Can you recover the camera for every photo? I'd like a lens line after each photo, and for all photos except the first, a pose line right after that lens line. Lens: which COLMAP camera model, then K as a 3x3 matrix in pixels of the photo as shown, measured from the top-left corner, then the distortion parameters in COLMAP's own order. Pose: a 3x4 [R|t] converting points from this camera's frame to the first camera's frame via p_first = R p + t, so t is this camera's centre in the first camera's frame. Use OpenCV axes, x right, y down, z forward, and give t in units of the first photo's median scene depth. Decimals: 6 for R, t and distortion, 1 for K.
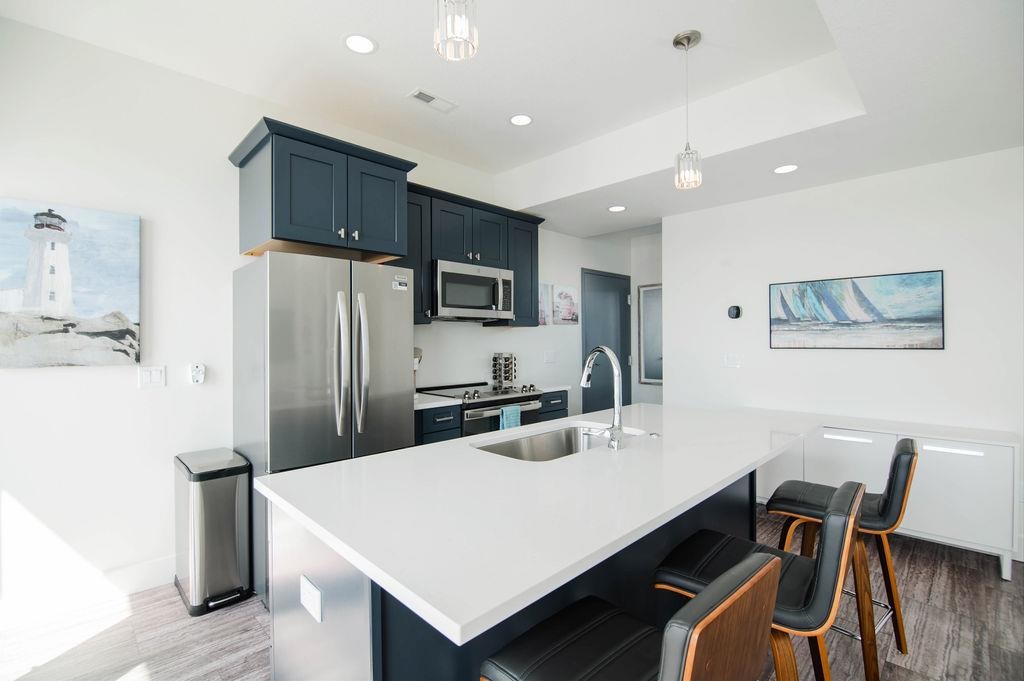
lens RADIAL K [[456.6, 0, 512.0], [0, 456.6, 340.5], [0, 0, 1]] dist [-0.000458, -0.011907]
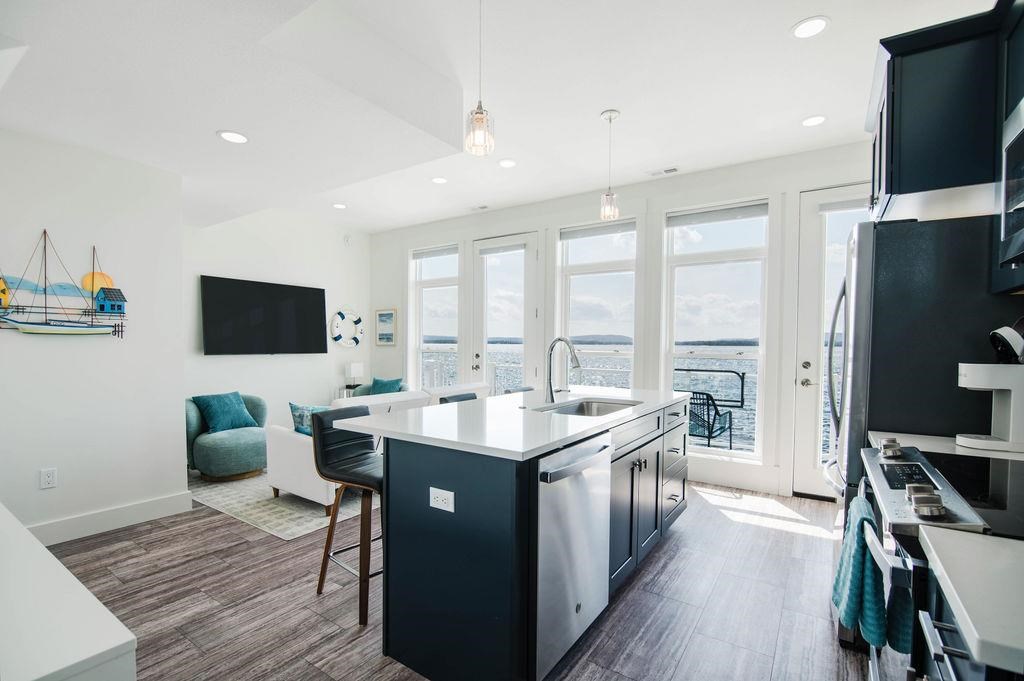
lens RADIAL K [[468.5, 0, 507.8], [0, 468.5, 357.2], [0, 0, 1]] dist [-0.011185, -0.000120]
pose [[-0.981983, 0.002988, -0.188943, 0.362410], [-0.002691, 0.999553, 0.029792, 0.020698], [0.188948, 0.029763, -0.981536, 1.343866]]
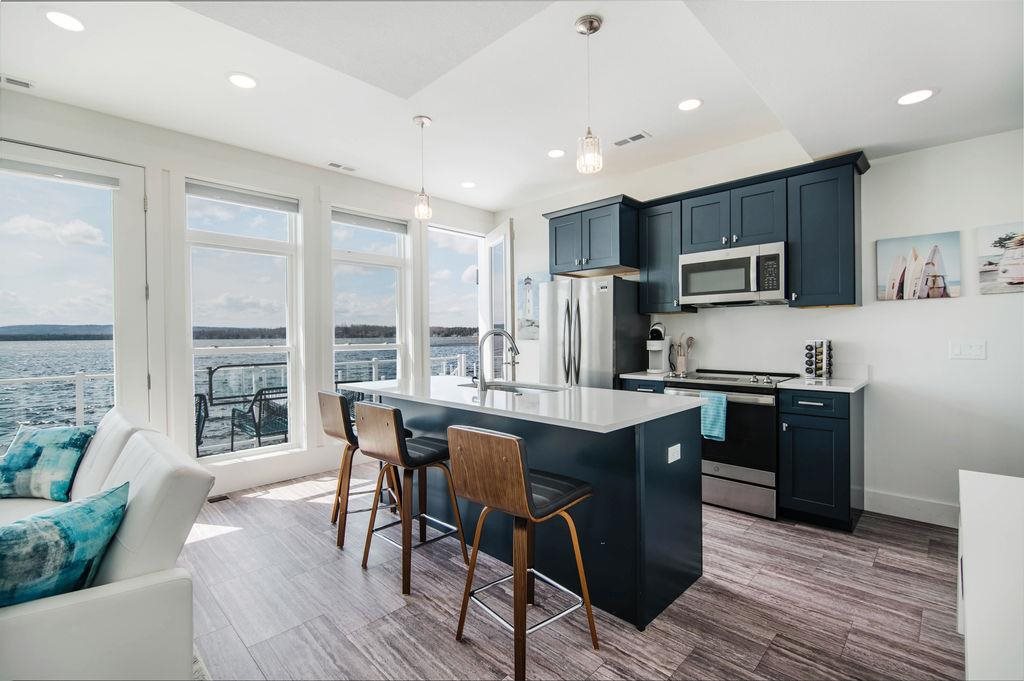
lens RADIAL K [[461.7, 0, 508.5], [0, 461.7, 340.7], [0, 0, 1]] dist [-0.012620, -0.000094]
pose [[0.008716, 0.014202, -0.999861, 1.003871], [0.007071, 0.999873, 0.014264, 0.016766], [0.999937, -0.007195, 0.008614, 0.573630]]
